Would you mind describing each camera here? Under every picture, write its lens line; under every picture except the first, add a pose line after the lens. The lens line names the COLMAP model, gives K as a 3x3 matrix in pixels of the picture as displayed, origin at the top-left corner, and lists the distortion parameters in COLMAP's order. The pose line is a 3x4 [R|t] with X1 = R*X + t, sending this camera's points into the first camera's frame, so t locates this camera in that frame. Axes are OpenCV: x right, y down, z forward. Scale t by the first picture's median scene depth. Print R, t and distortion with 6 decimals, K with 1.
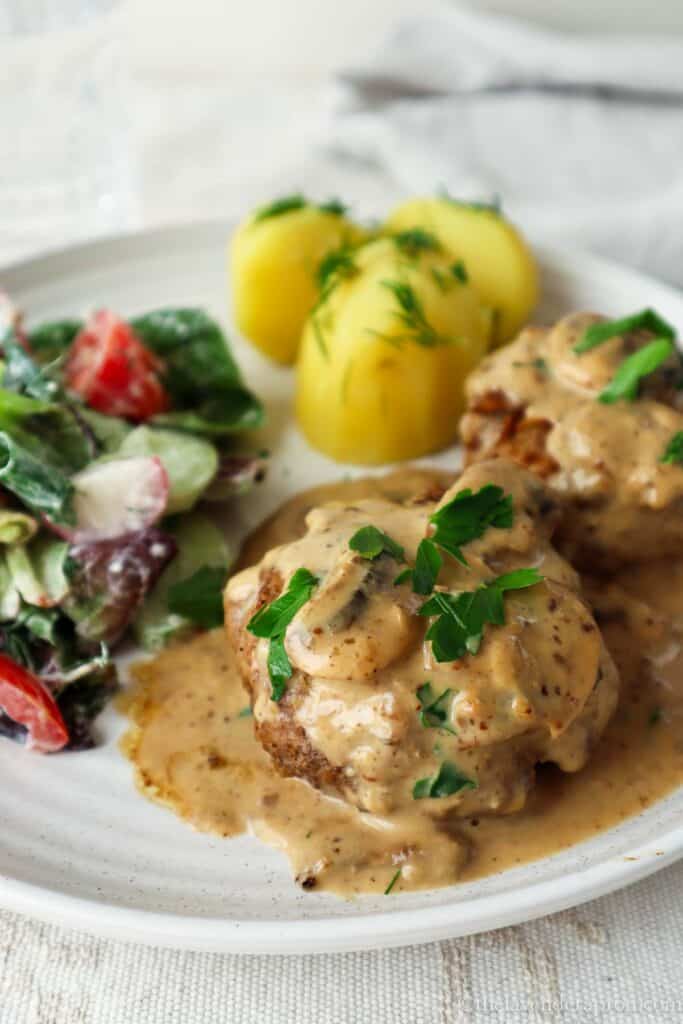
lens RADIAL K [[1911.6, 0, 341.5], [0, 1911.6, 512.0], [0, 0, 1]] dist [-0.063172, 0.011599]
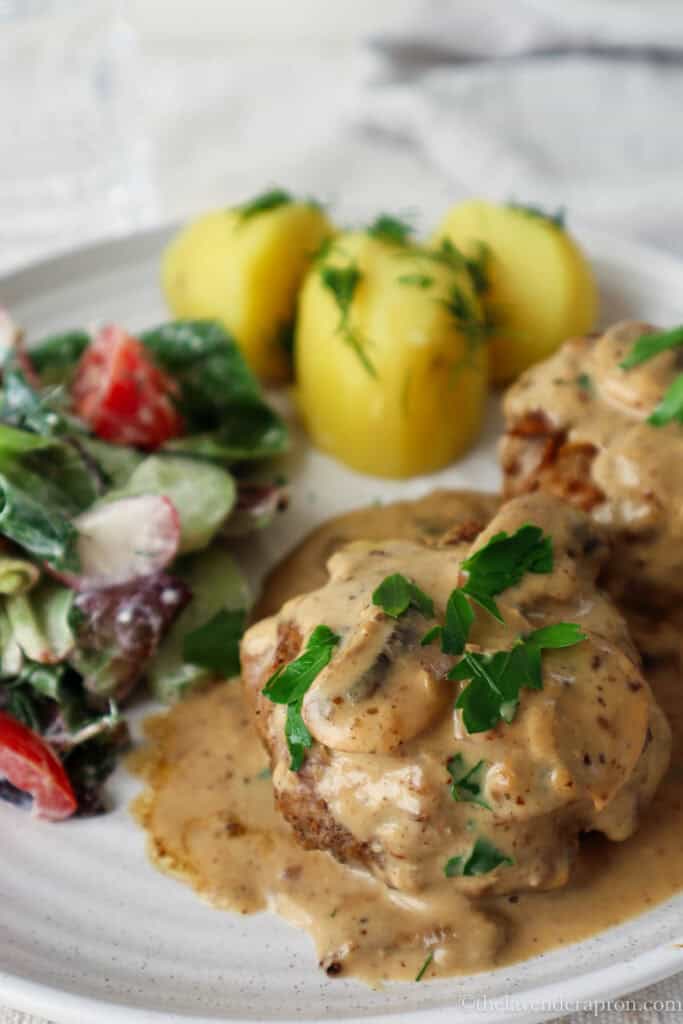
lens RADIAL K [[1911.6, 0, 341.5], [0, 1911.6, 512.0], [0, 0, 1]] dist [-0.063172, 0.011599]
pose [[0.998918, -0.016495, -0.043490, 0.028926], [0.019030, 0.998104, 0.058537, -0.076342], [0.042442, -0.059301, 0.997338, 0.086627]]
